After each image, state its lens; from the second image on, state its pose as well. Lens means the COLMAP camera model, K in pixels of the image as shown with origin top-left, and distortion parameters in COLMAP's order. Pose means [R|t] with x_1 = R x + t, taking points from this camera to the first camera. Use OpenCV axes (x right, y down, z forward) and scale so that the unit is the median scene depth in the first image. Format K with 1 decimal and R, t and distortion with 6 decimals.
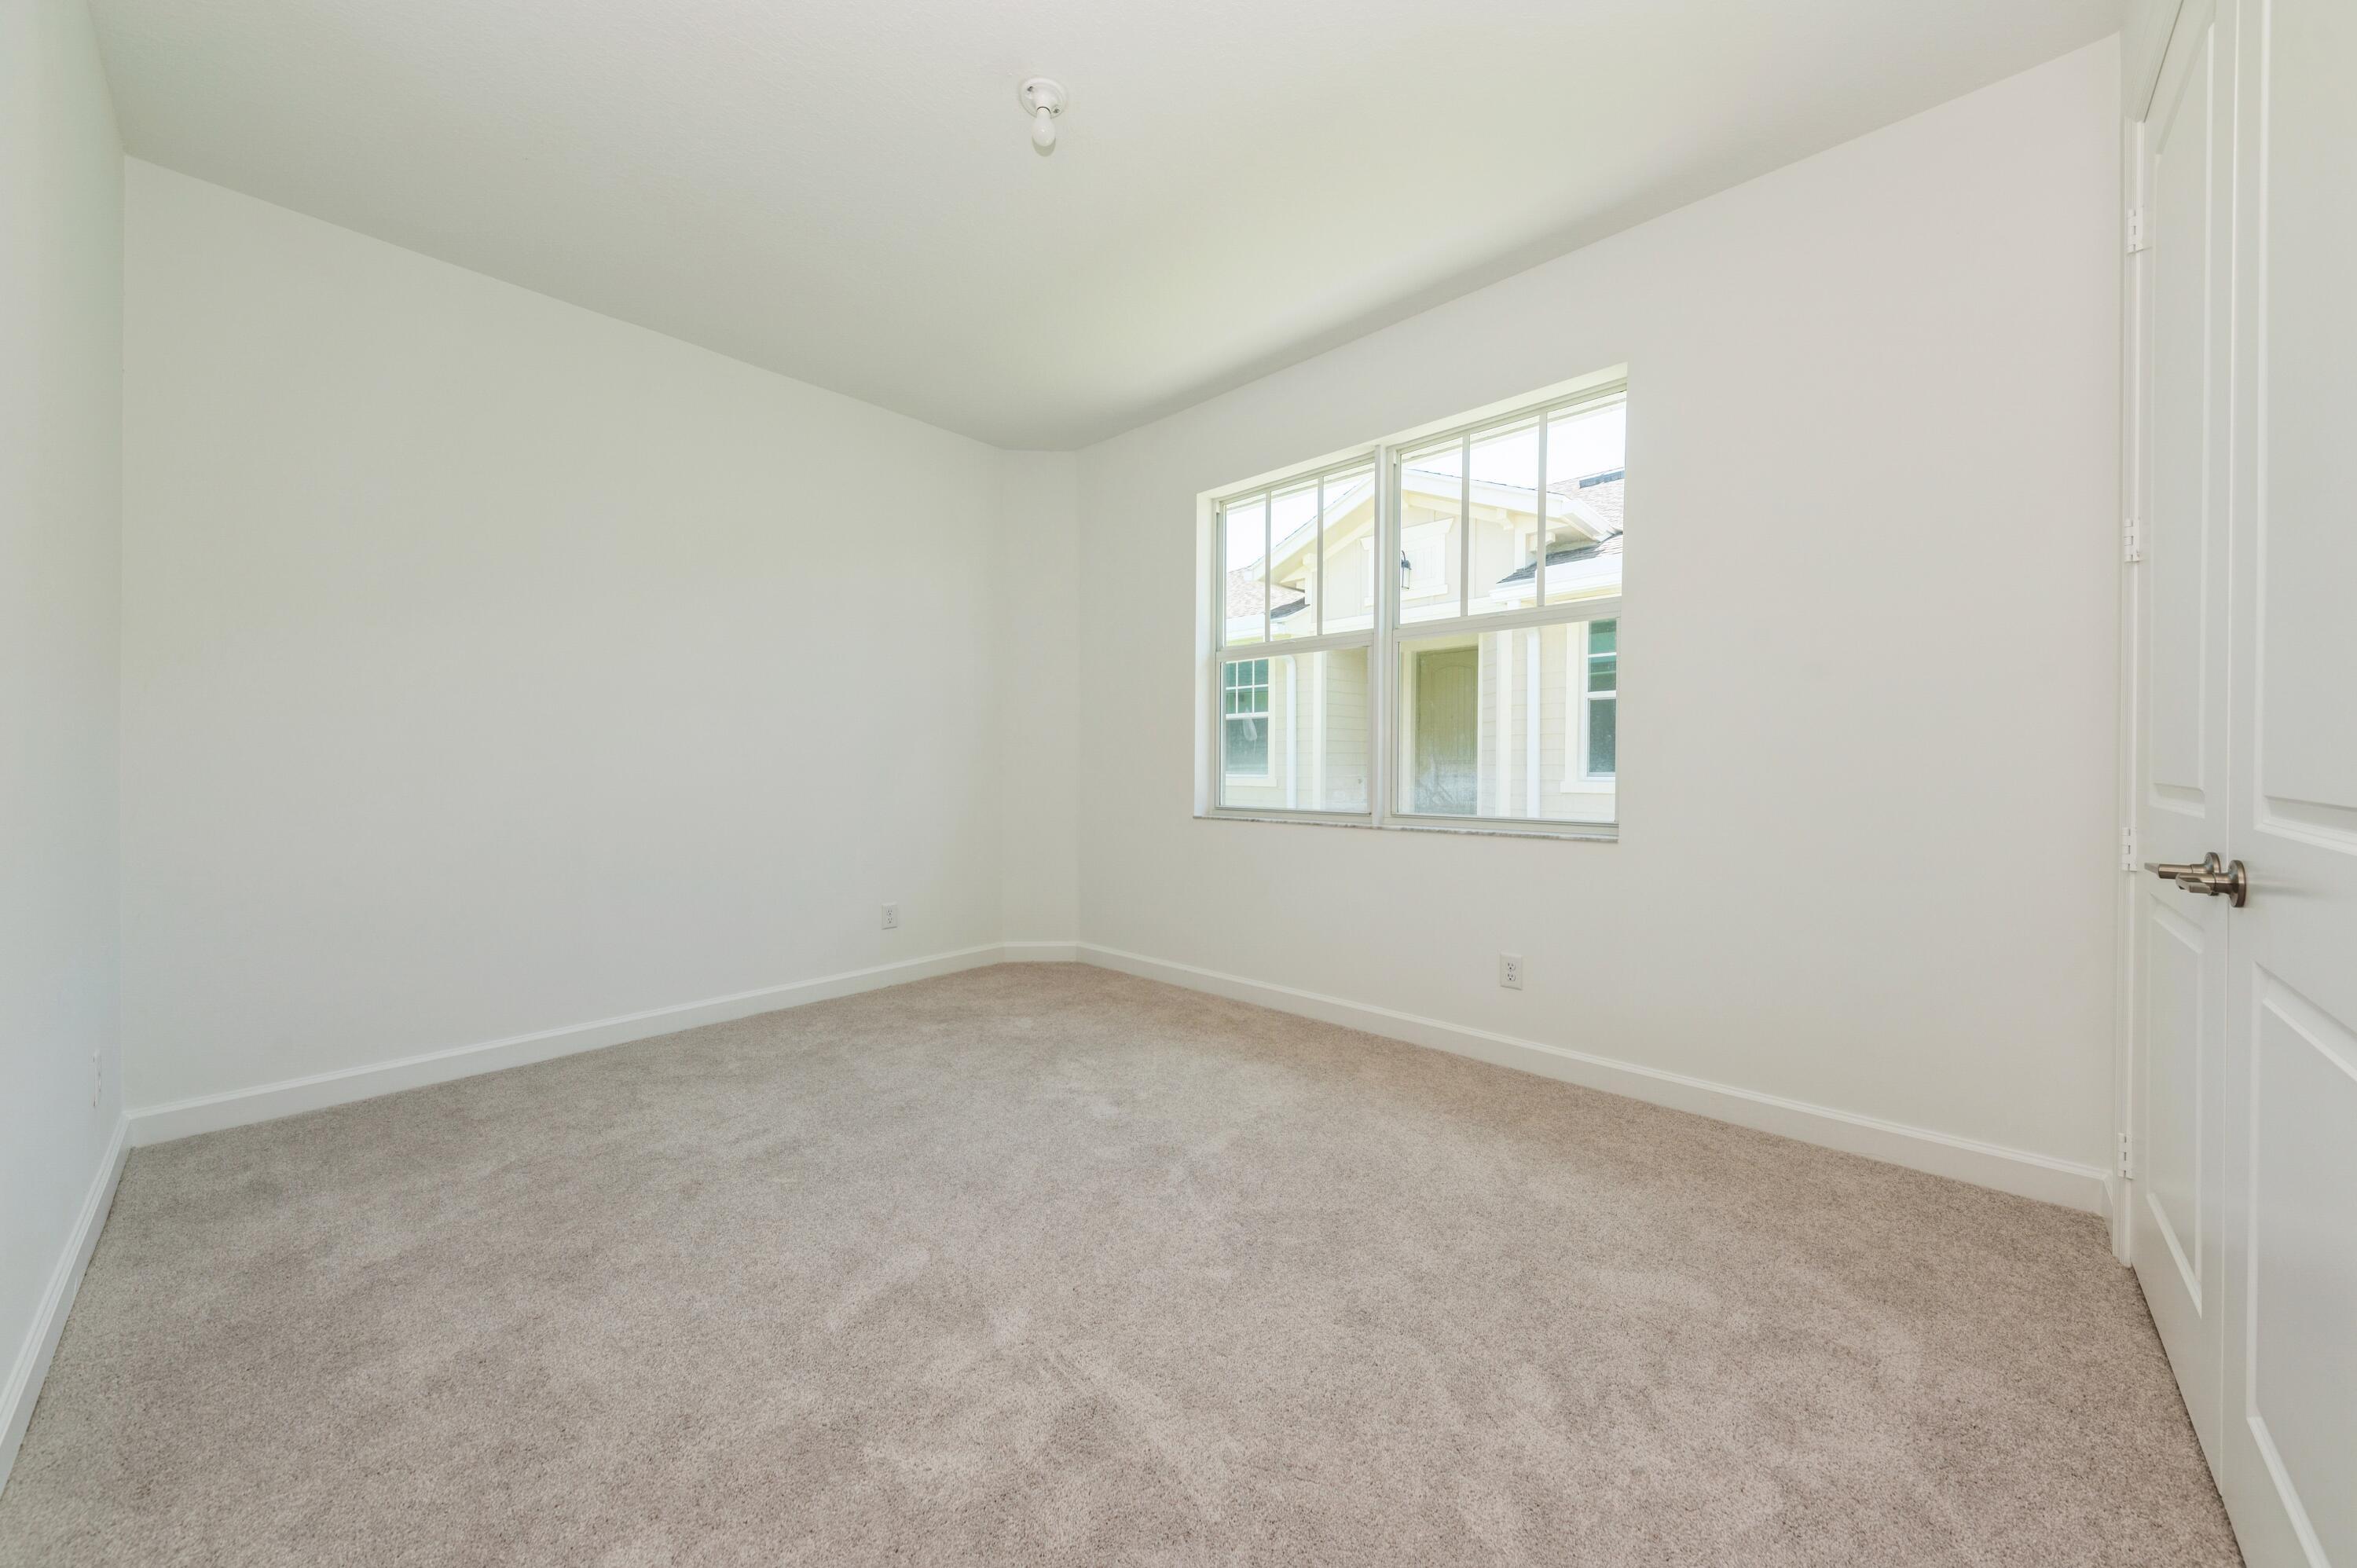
lens RADIAL K [[839.5, 0, 1178.5], [0, 839.5, 784.0], [0, 0, 1]] dist [0.001594, 0.000193]
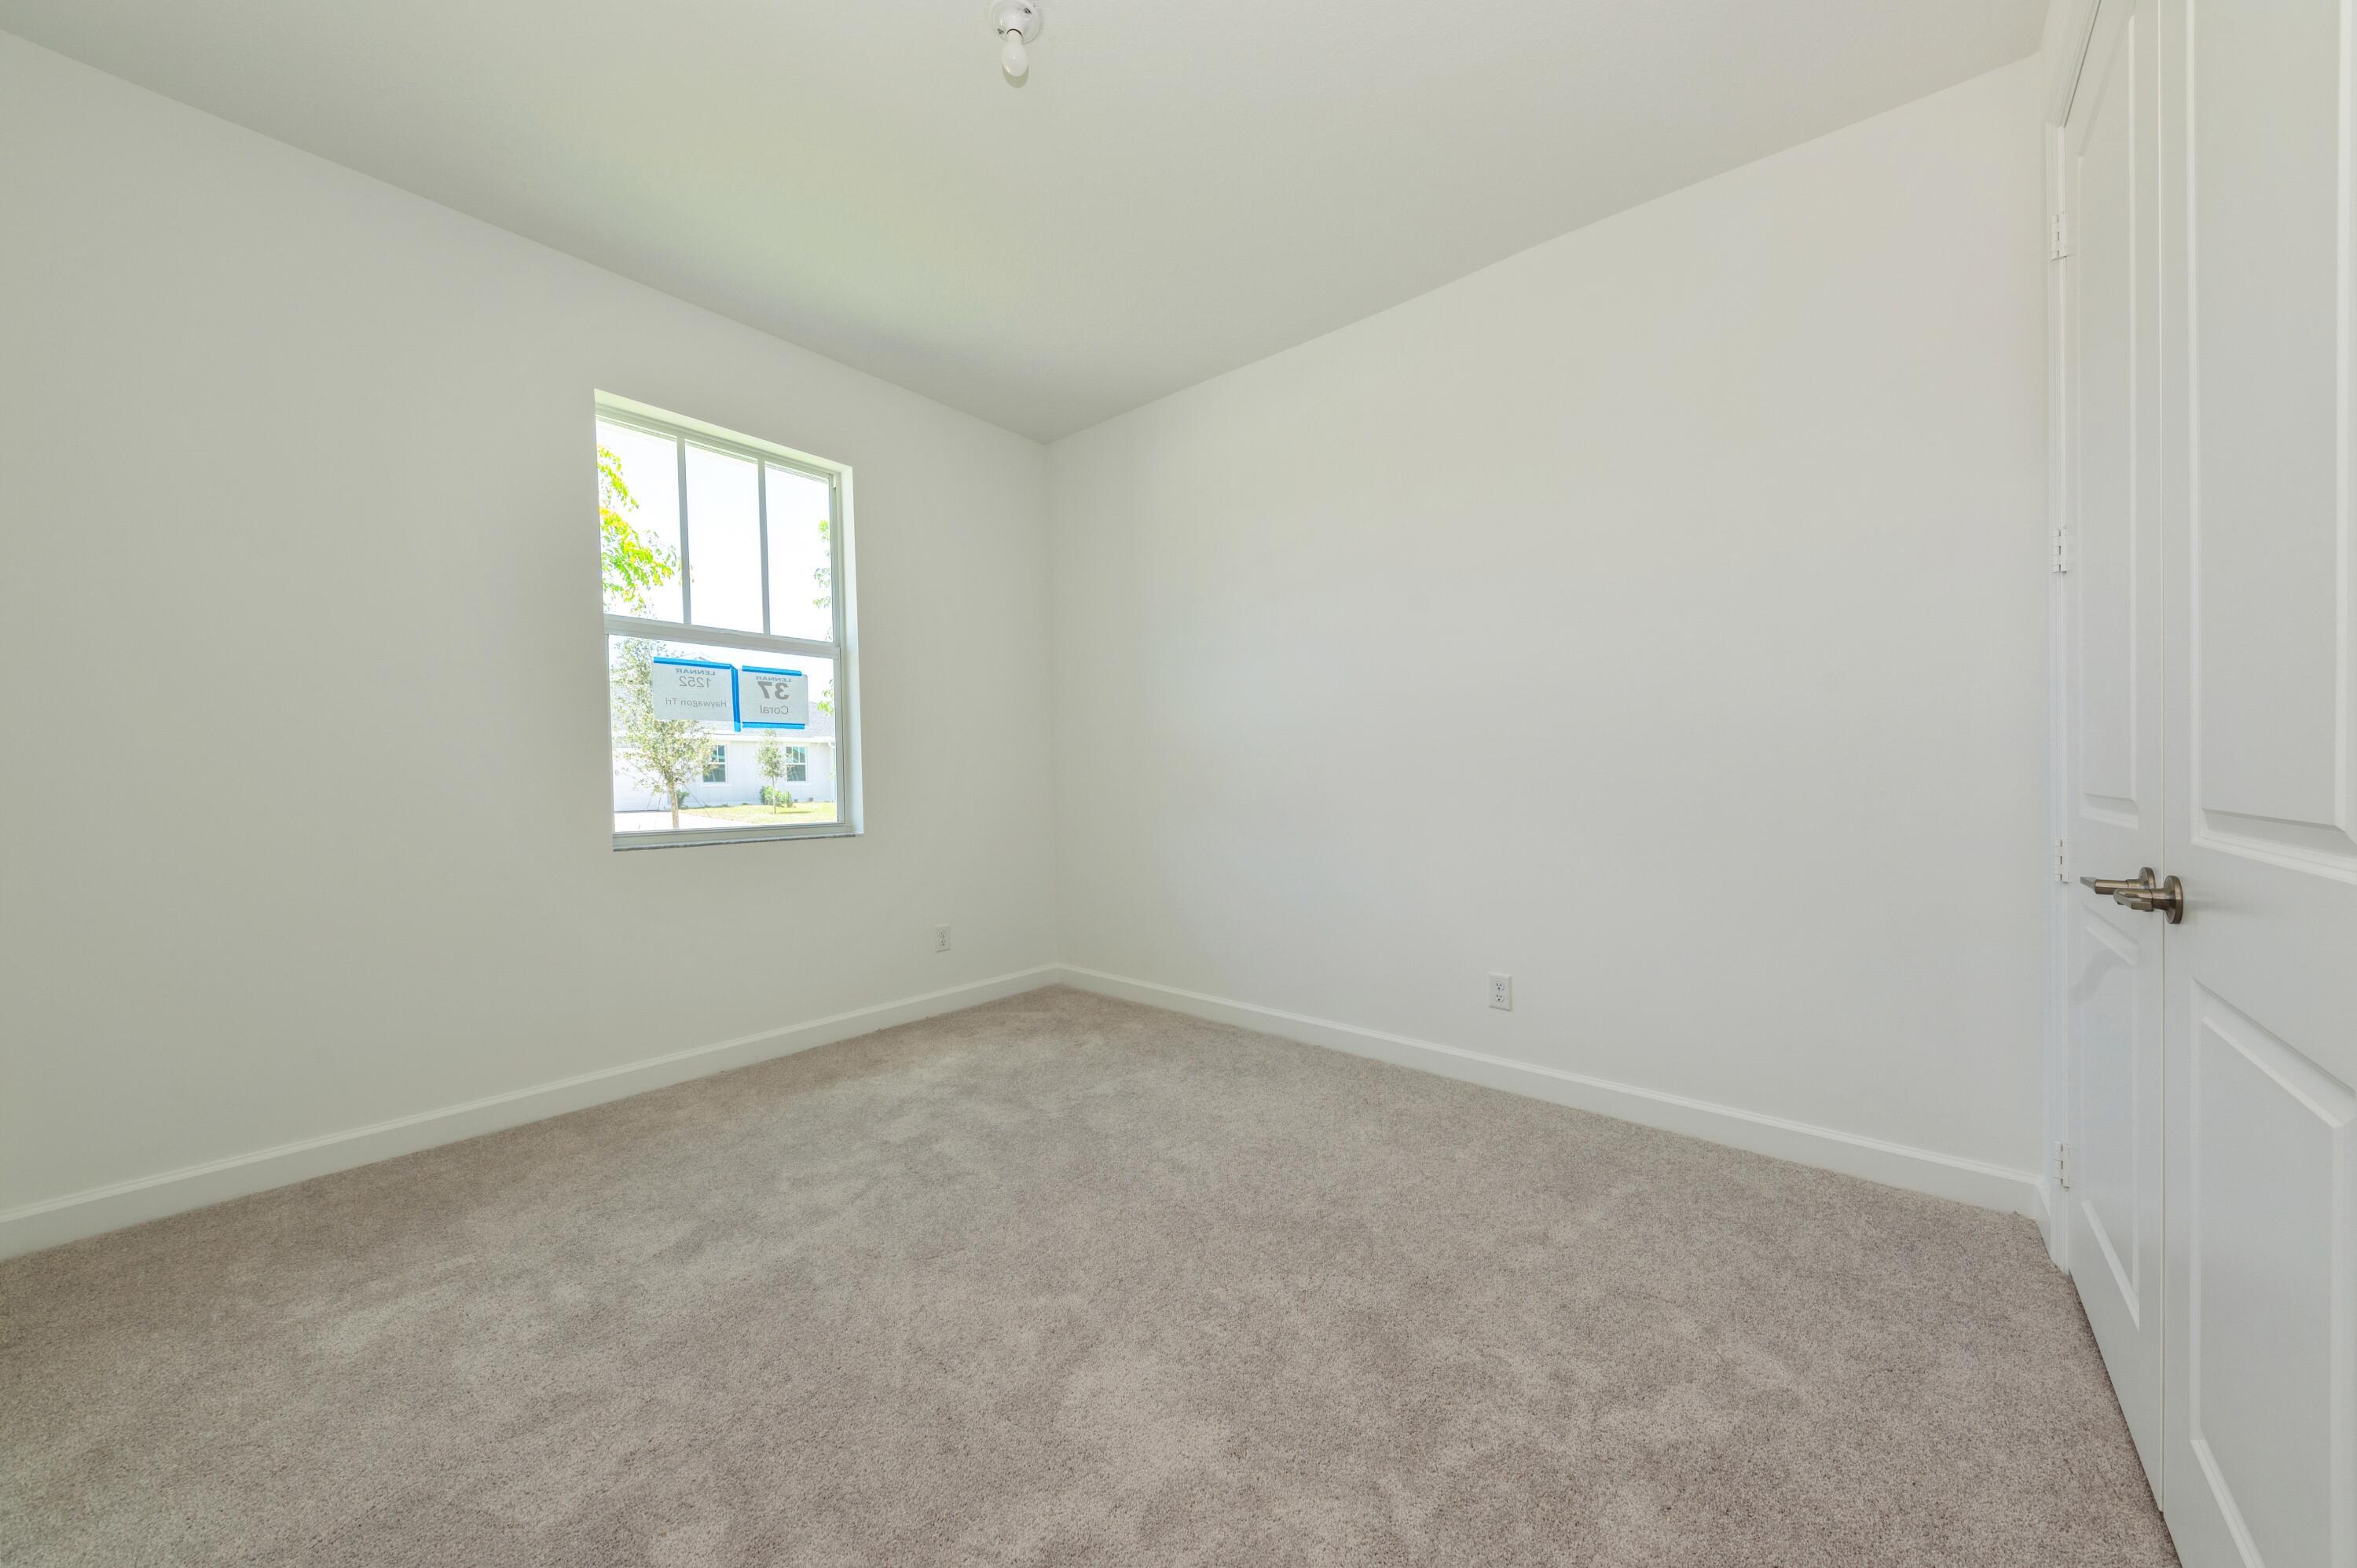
lens RADIAL K [[798.3, 0, 1178.5], [0, 798.3, 784.0], [0, 0, 1]] dist [-0.002608, -0.000213]
pose [[0.999879, -0.002145, 0.015397, 0.069088], [0.002431, 0.999825, -0.018560, -0.002057], [-0.015354, 0.018595, 0.999709, 0.075282]]
